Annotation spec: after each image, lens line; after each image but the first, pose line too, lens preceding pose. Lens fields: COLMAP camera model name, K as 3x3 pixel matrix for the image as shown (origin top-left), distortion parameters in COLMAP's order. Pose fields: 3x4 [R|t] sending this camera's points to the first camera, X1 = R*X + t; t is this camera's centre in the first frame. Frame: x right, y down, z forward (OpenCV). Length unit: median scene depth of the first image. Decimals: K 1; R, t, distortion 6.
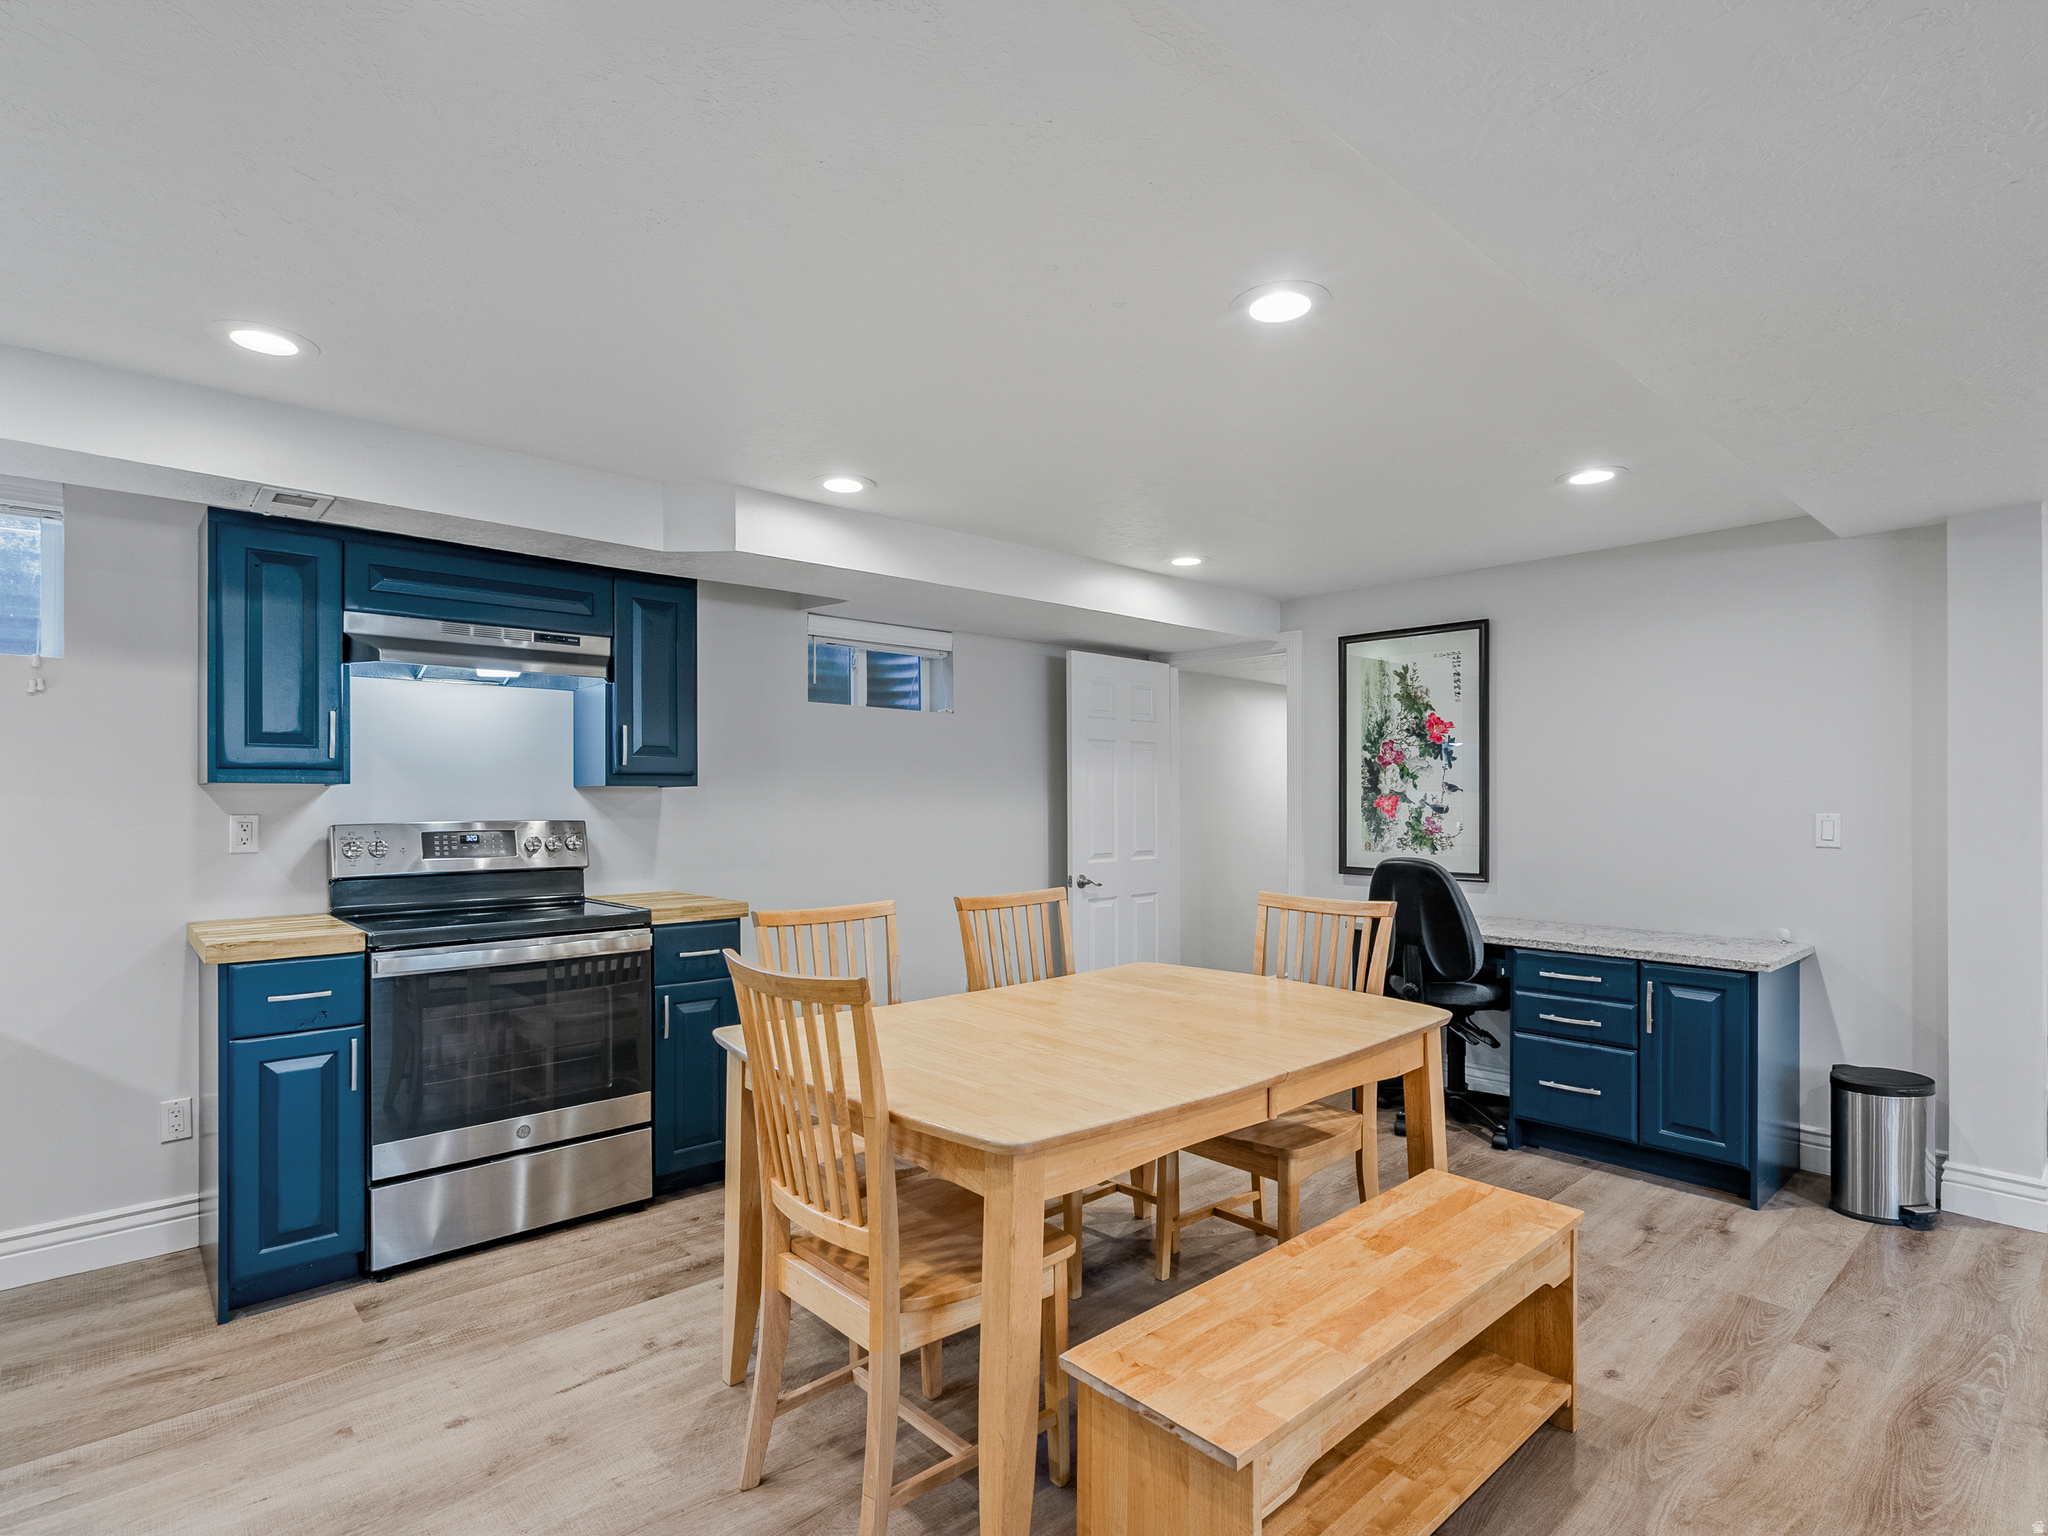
lens RADIAL K [[1079.4, 0, 1026.8], [0, 1079.4, 784.0], [0, 0, 1]] dist [-0.000599, 0.002649]
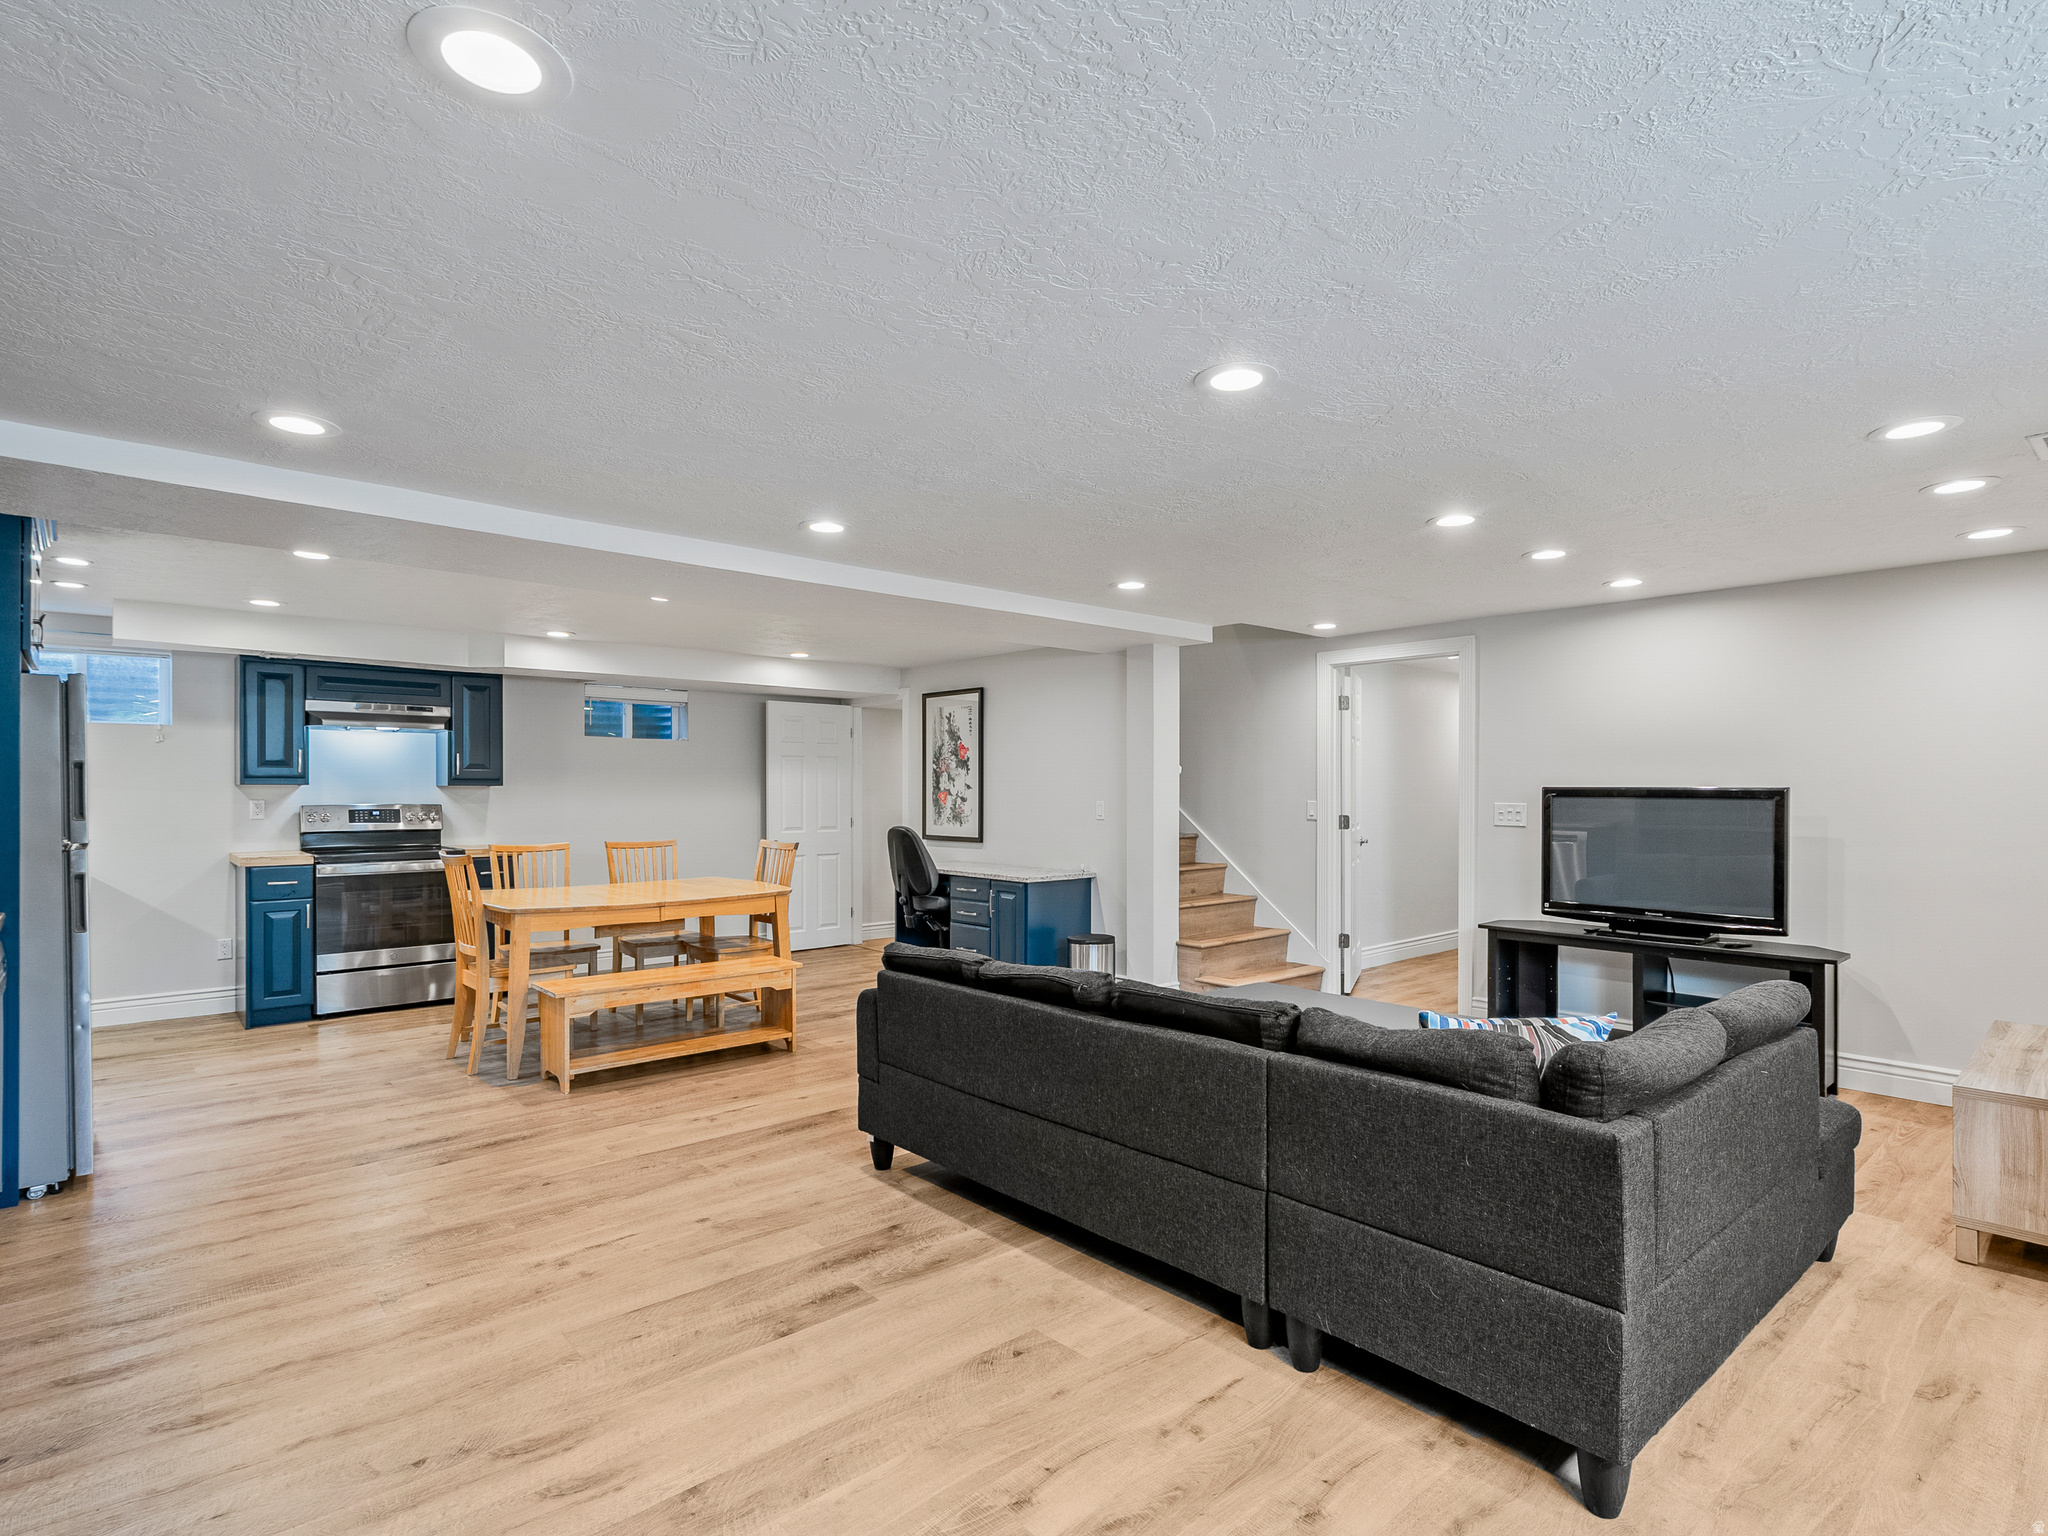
lens RADIAL K [[1079.4, 0, 1014.7], [0, 1079.4, 782.3], [0, 0, 1]] dist [-0.000599, 0.002649]
pose [[0.999839, 0.001288, -0.017899, 0.670436], [-0.001234, 0.999995, 0.003058, -0.011647], [0.017903, -0.003035, 0.999835, -0.915864]]
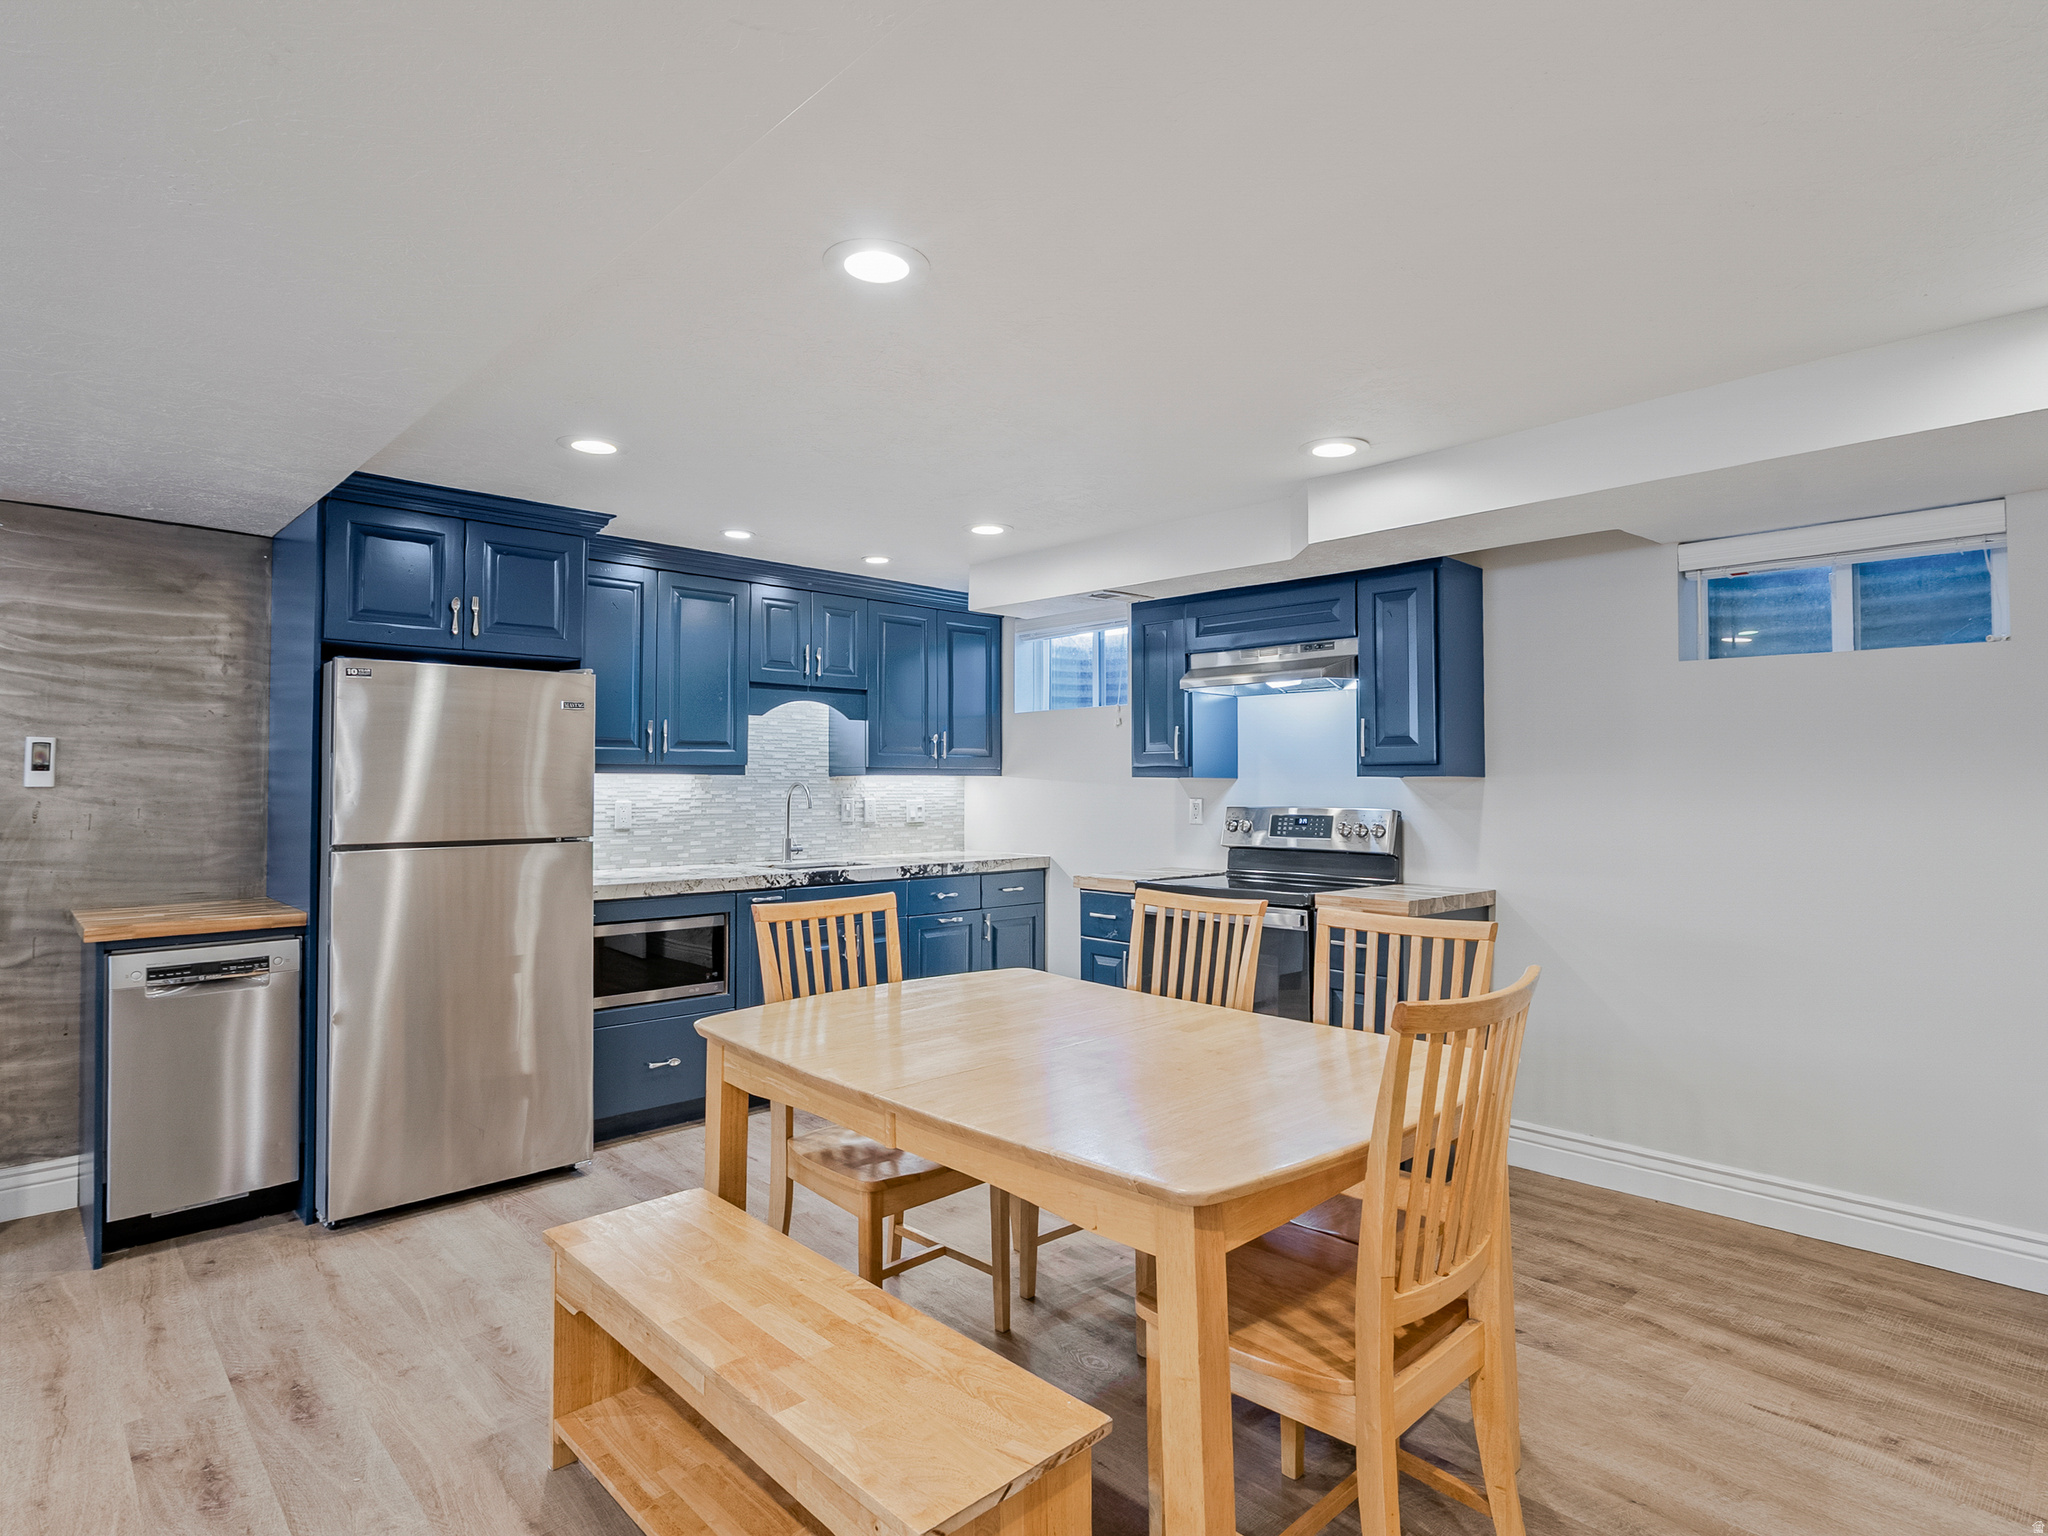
lens RADIAL K [[1079.4, 0, 1017.1], [0, 1079.4, 773.3], [0, 0, 1]] dist [-0.000599, 0.002649]
pose [[0.018319, -0.010156, -0.999781, 0.700476], [0.015377, 0.999833, -0.009875, 0.003718], [0.999714, -0.015193, 0.018472, 0.661425]]
